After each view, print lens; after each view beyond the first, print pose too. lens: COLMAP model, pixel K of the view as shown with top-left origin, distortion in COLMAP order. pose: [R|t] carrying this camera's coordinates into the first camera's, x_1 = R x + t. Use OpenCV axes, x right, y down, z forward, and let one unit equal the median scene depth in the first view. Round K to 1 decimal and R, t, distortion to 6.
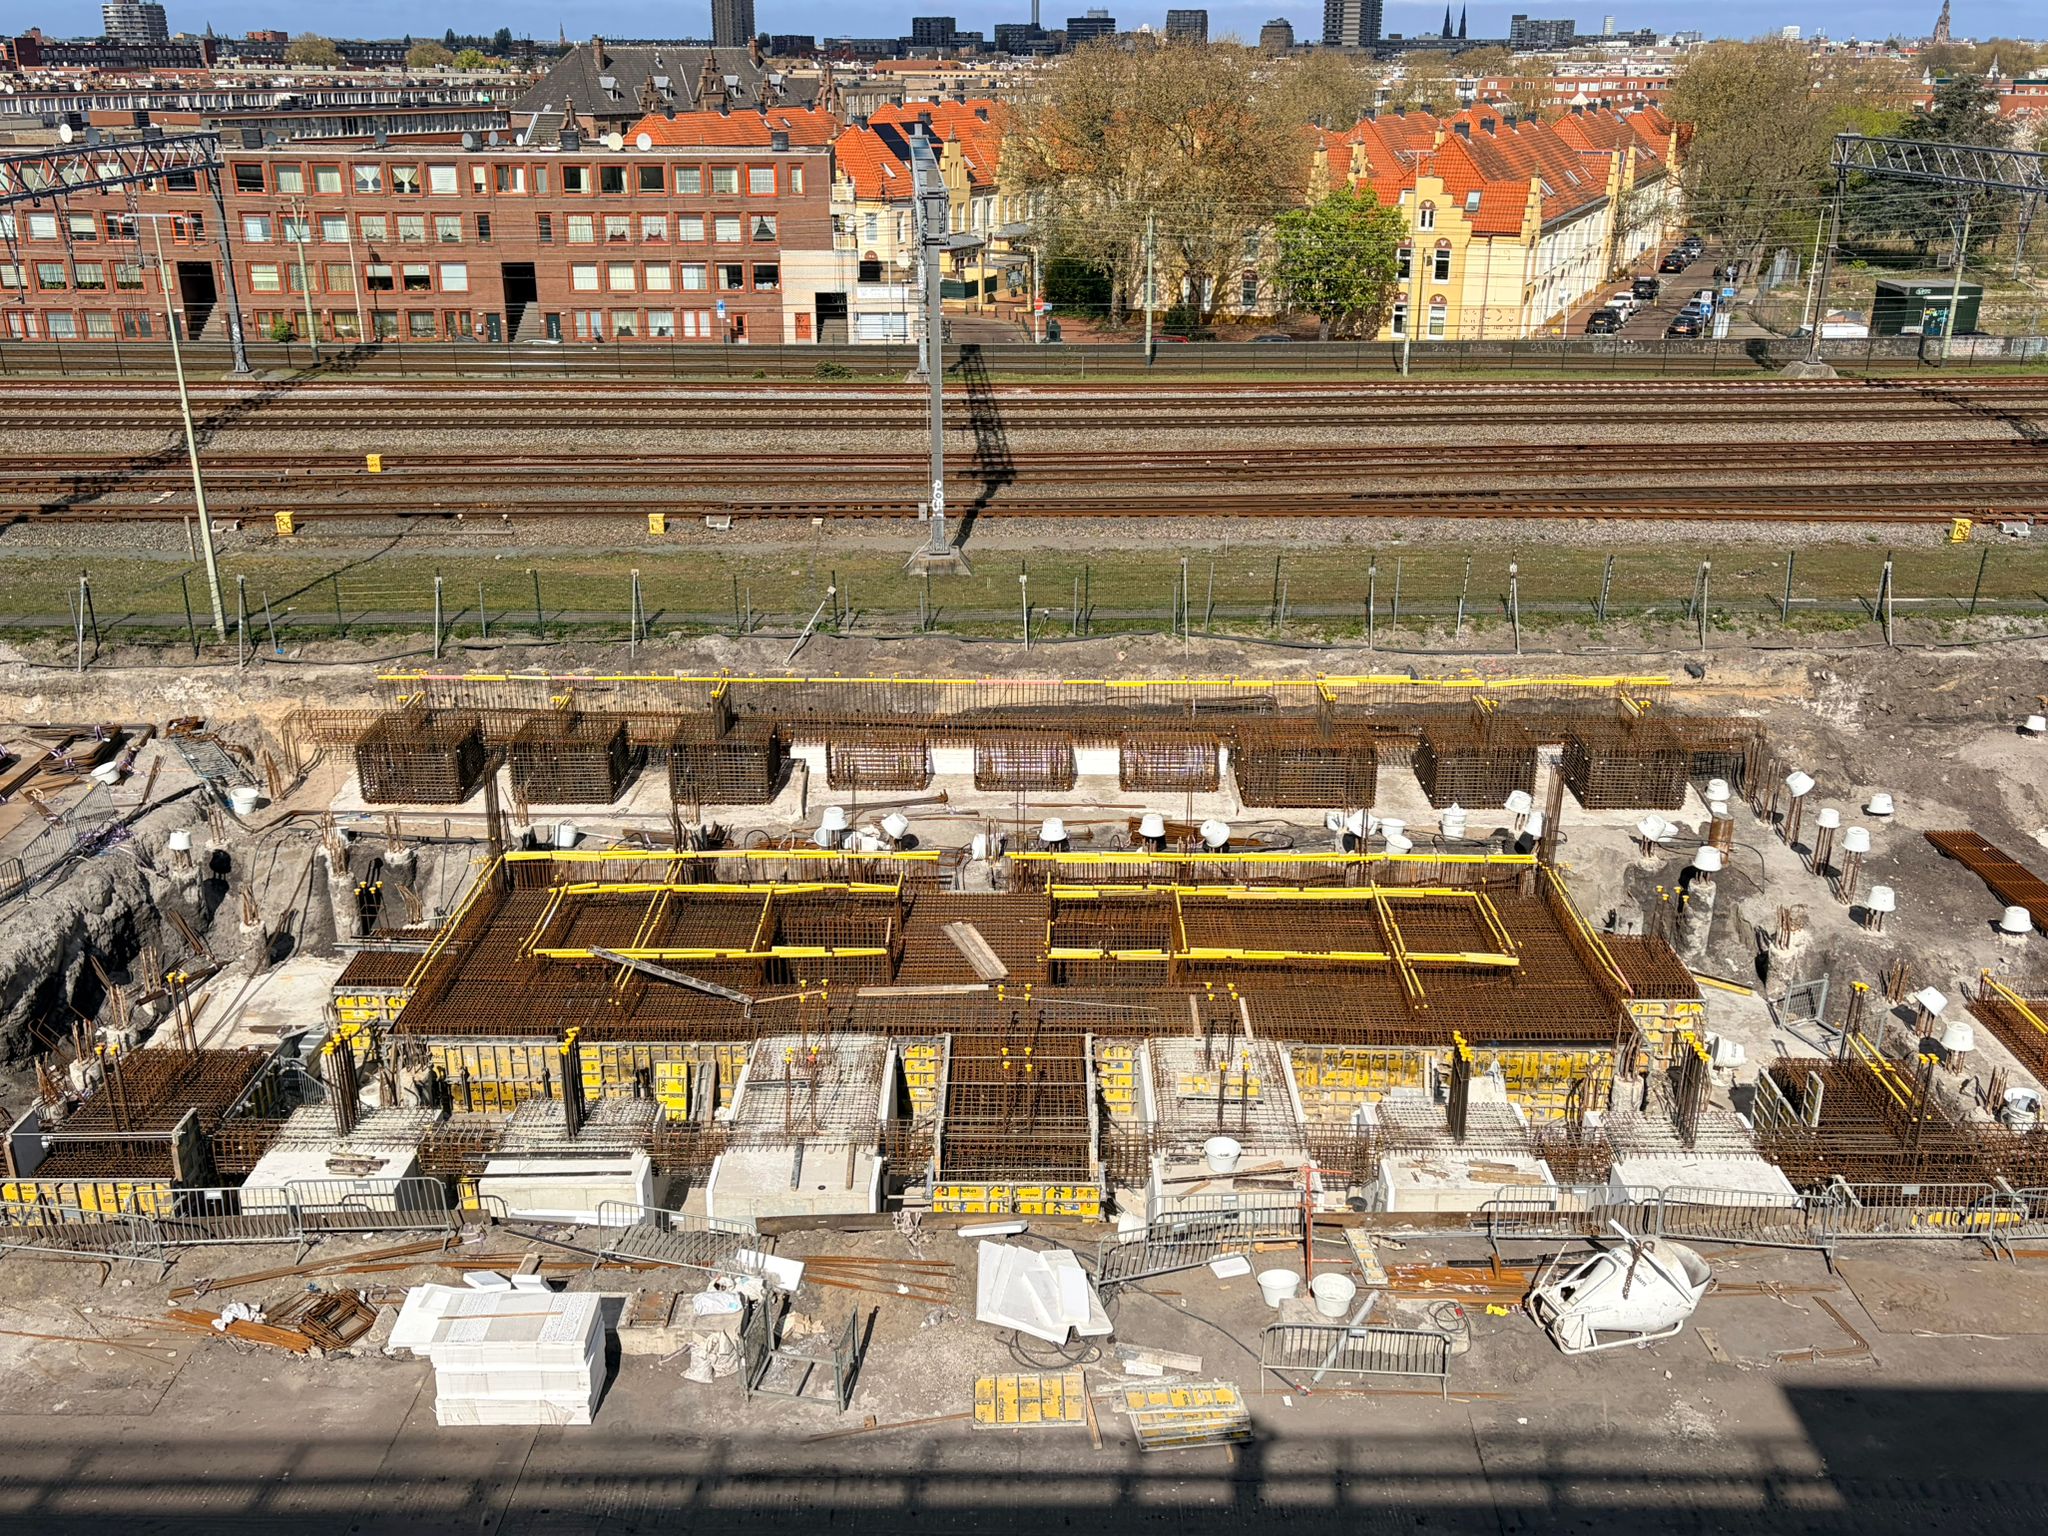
lens RADIAL K [[1805.1, 0, 1024.0], [0, 1805.1, 768.0], [0, 0, 1]] dist [0.012294, 0.003353]
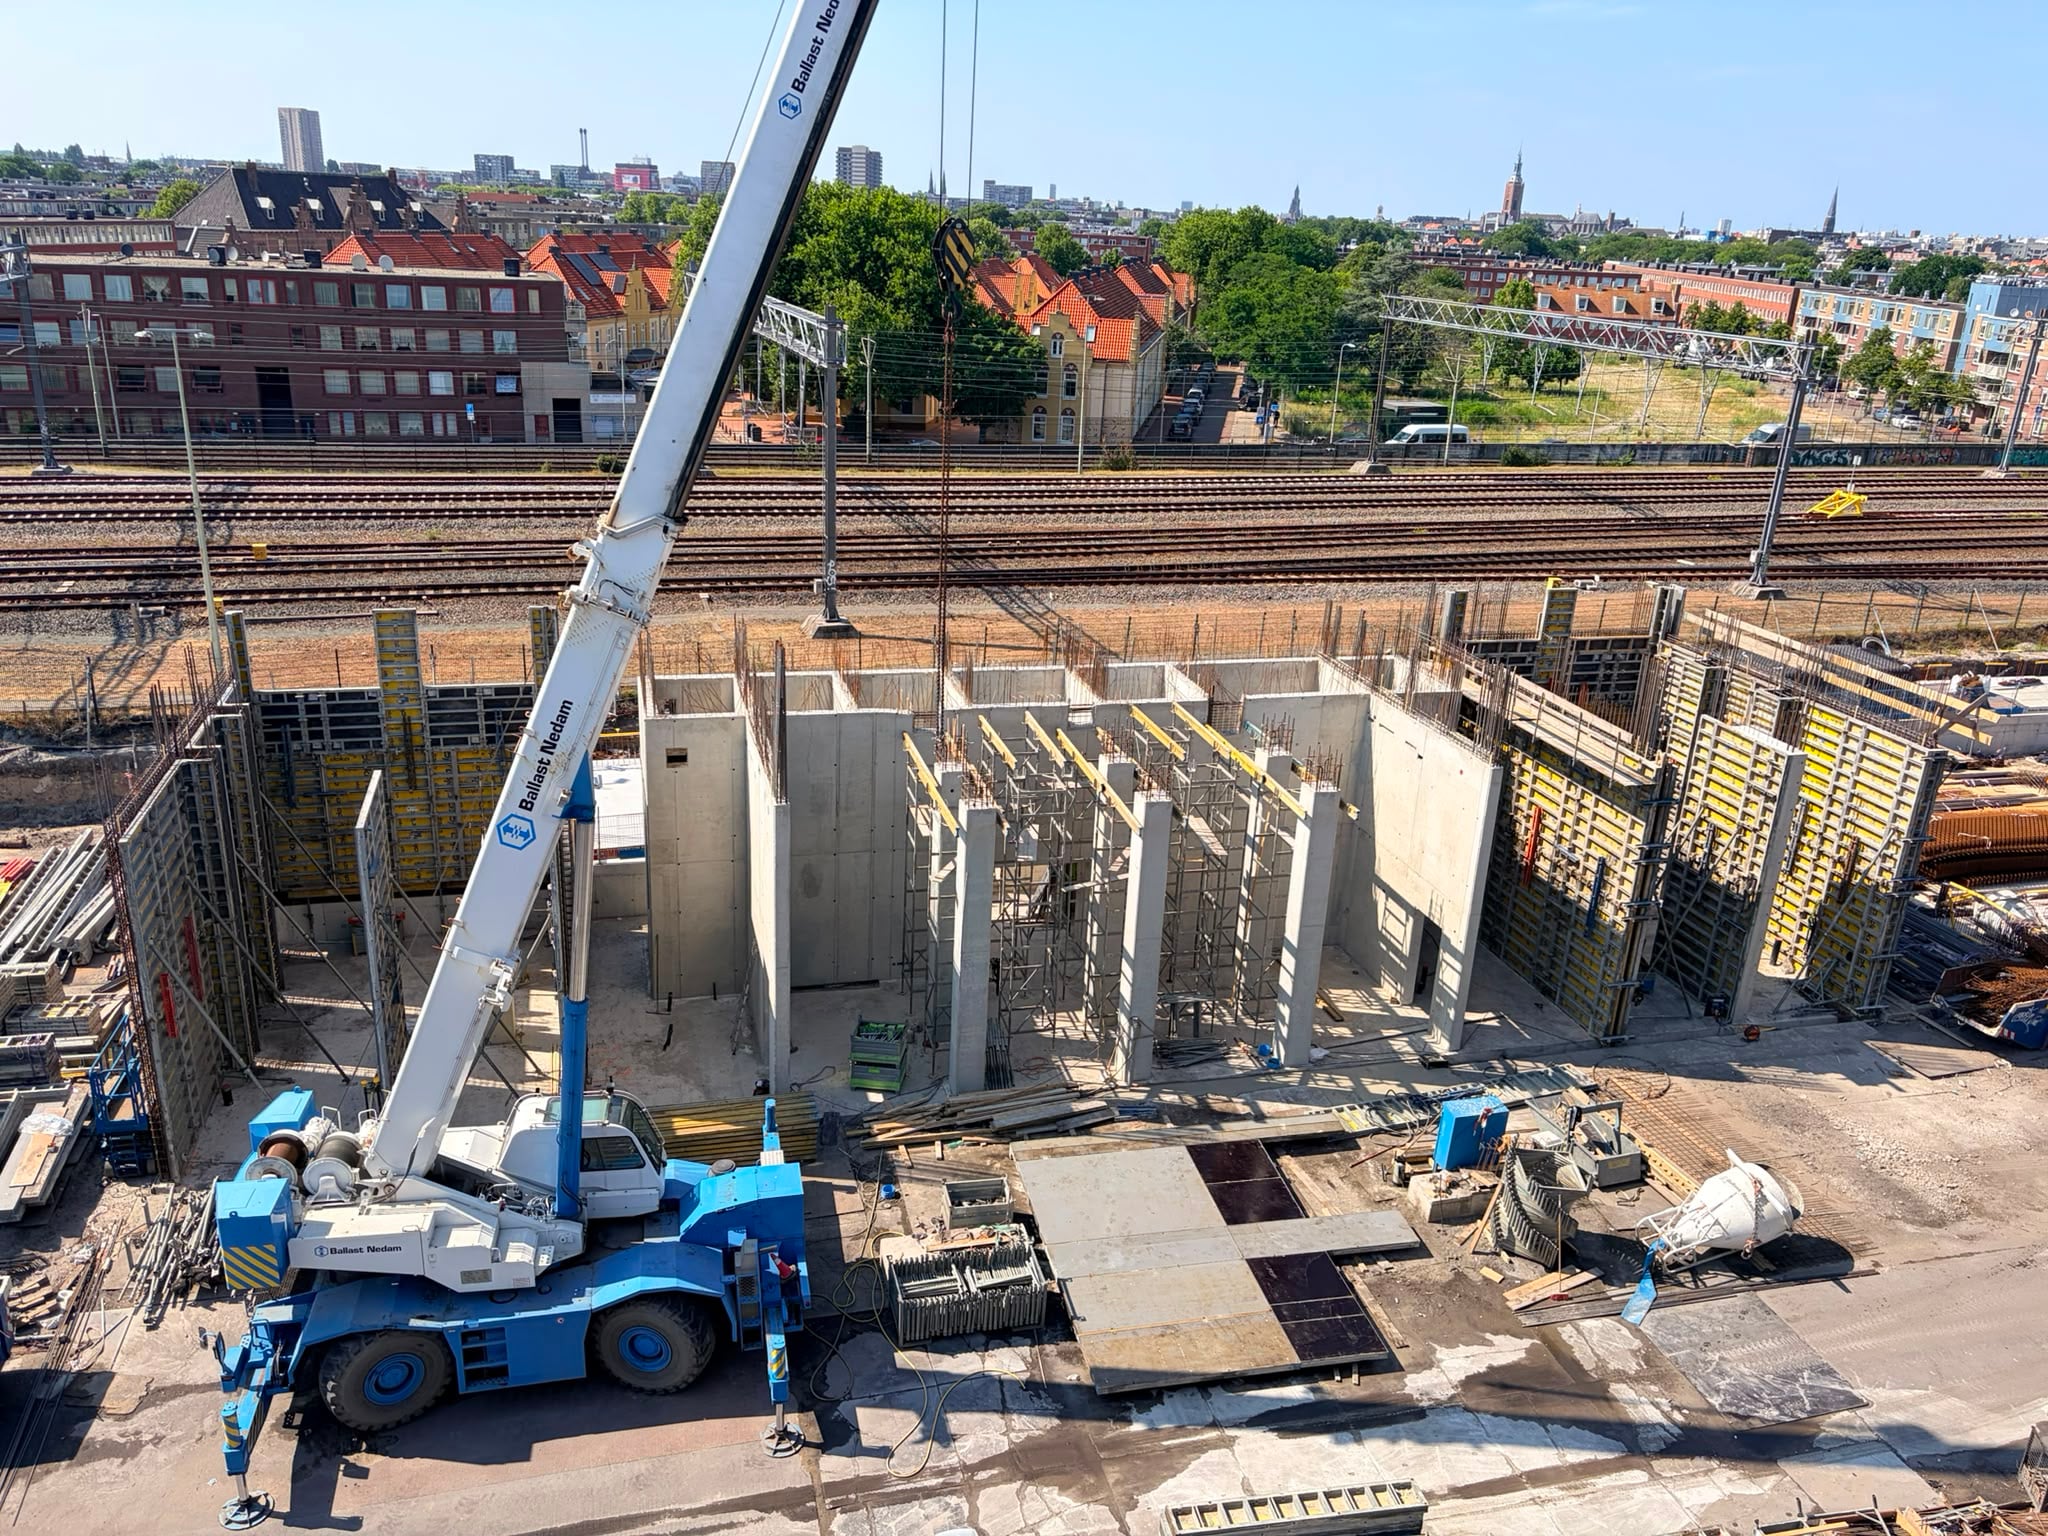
lens RADIAL K [[1539.7, 0, 1024.0], [0, 1539.7, 768.0], [0, 0, 1]] dist [-0.001173, -0.003725]
pose [[0.959859, -0.051920, 0.275636, -0.109612], [0.058427, 0.998172, -0.015443, 0.000979], [-0.274330, 0.030928, 0.961138, -0.003082]]
